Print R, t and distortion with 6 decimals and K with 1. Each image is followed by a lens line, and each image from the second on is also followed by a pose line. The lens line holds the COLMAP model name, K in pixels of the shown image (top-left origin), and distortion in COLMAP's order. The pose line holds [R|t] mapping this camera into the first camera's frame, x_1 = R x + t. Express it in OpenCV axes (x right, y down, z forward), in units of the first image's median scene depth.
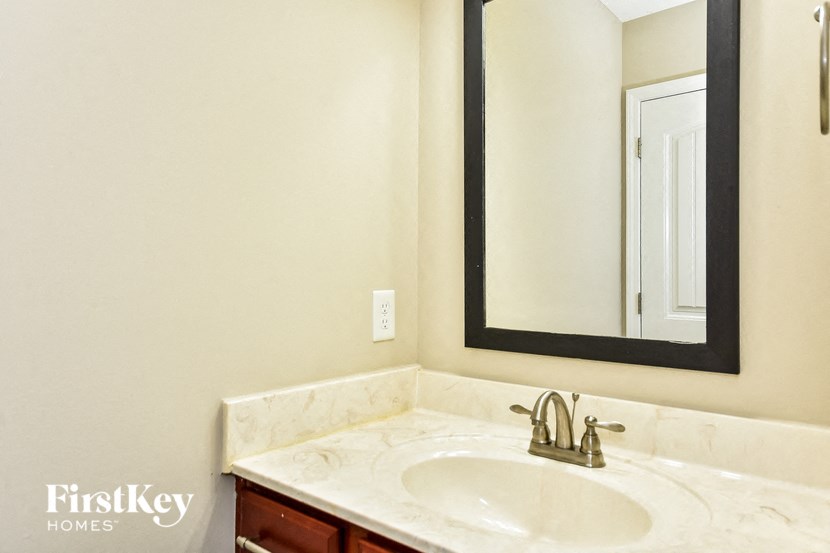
lens RADIAL K [[545.6, 0, 415.0], [0, 545.6, 276.5], [0, 0, 1]] dist [-0.000597, 0.029563]
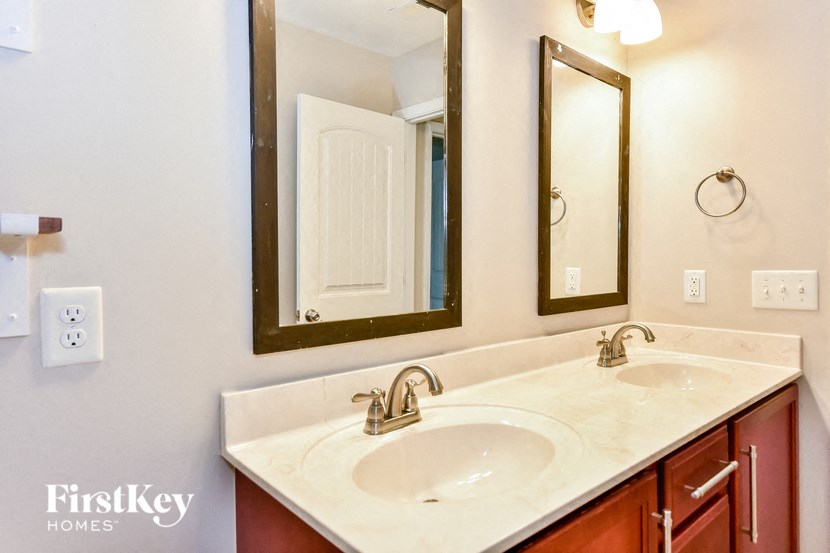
lens RADIAL K [[545.6, 0, 415.0], [0, 545.6, 276.5], [0, 0, 1]] dist [-0.000597, 0.029563]
pose [[0.196296, -0.034595, 0.979934, -0.863533], [0.032516, 0.999057, 0.028757, -0.009577], [-0.980005, 0.026218, 0.197236, 0.742354]]
